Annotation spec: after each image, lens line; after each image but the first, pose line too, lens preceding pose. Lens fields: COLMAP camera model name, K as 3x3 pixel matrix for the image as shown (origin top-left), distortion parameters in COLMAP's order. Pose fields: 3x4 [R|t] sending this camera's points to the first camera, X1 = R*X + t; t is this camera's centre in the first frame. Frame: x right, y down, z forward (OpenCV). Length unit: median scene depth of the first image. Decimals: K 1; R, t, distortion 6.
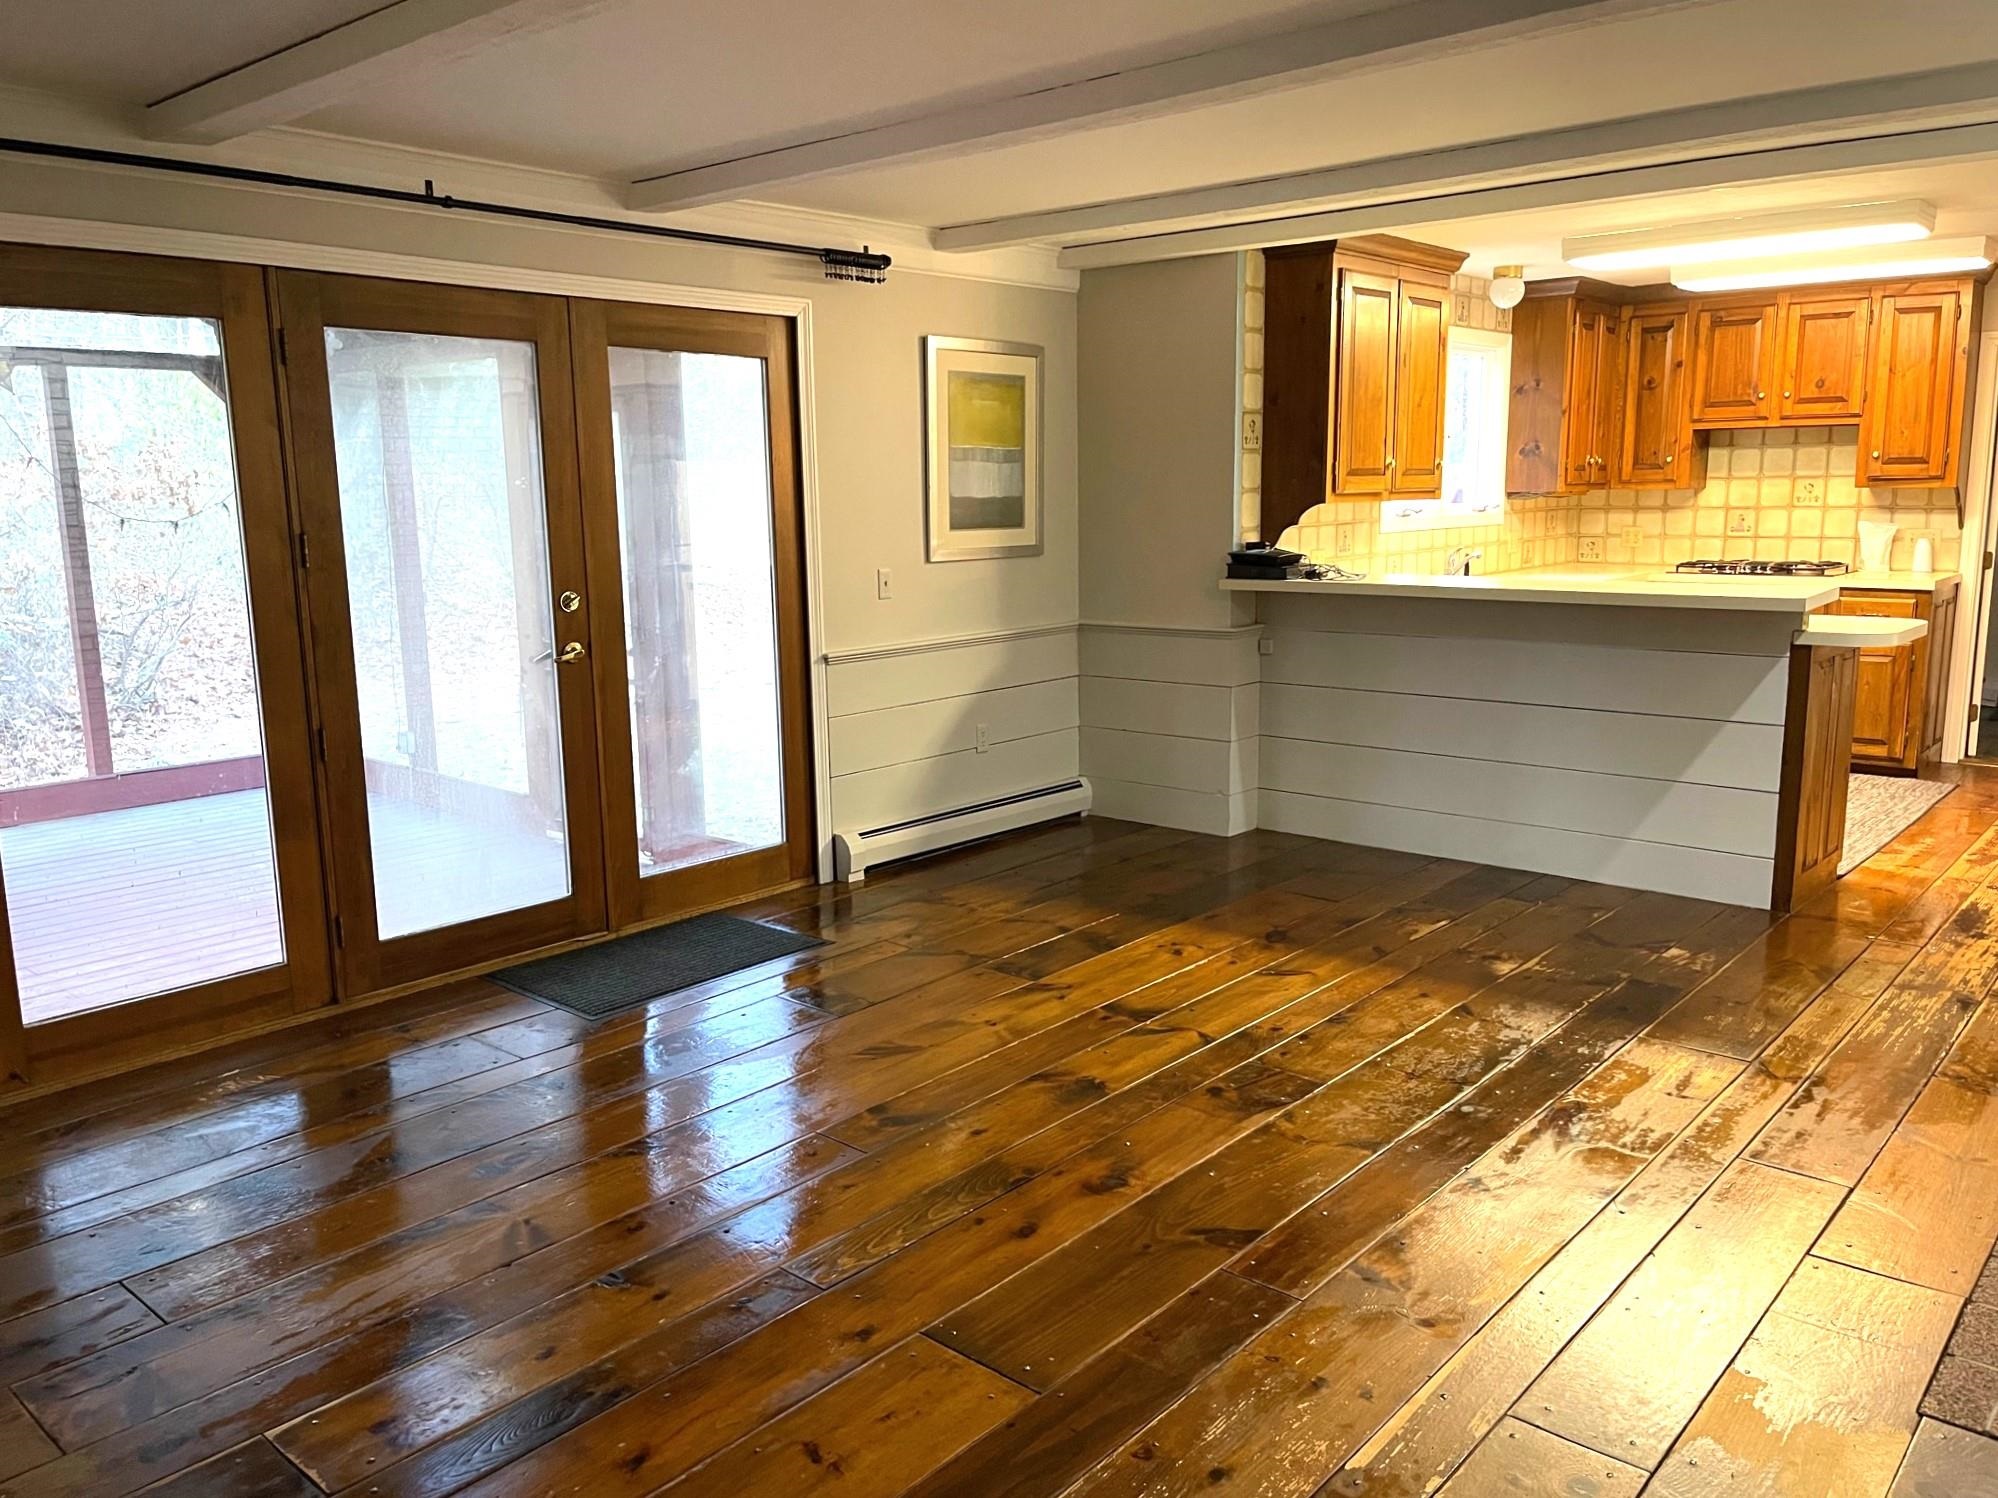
lens RADIAL K [[1503.6, 0, 993.6], [0, 1503.6, 736.2], [0, 0, 1]] dist [0.090372, -0.108822]
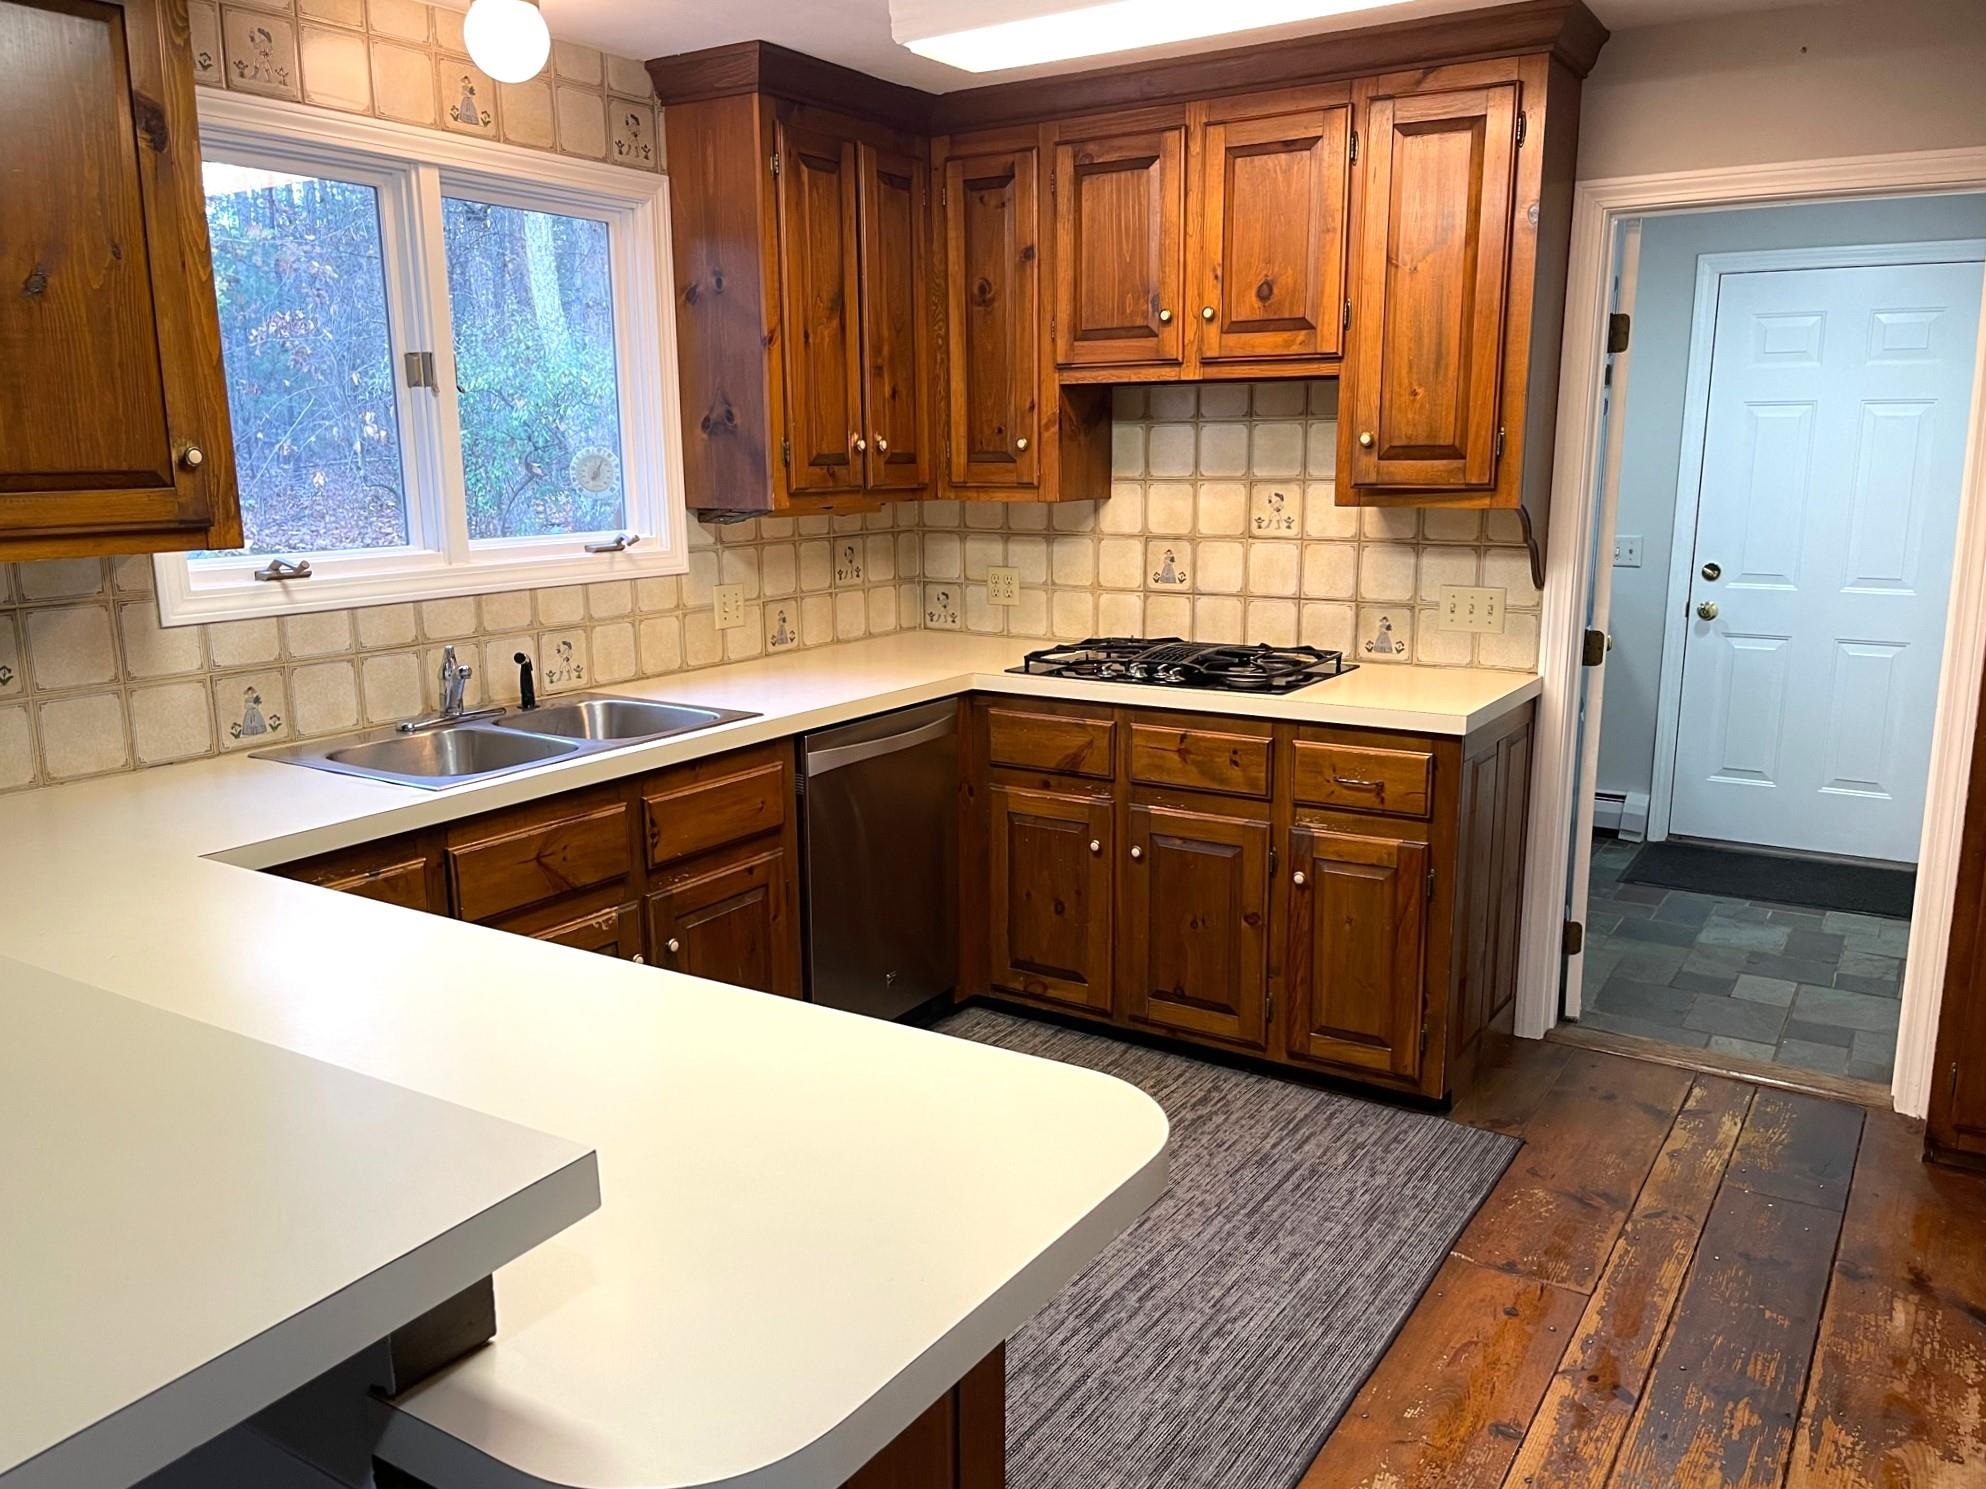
lens RADIAL K [[1532.3, 0, 972.2], [0, 1532.3, 747.3], [0, 0, 1]] dist [0.082880, -0.115217]
pose [[0.990508, -0.023133, 0.135491, 0.361734], [0.019408, 0.999398, 0.028748, -0.097031], [-0.136075, -0.025845, 0.990361, 0.500633]]
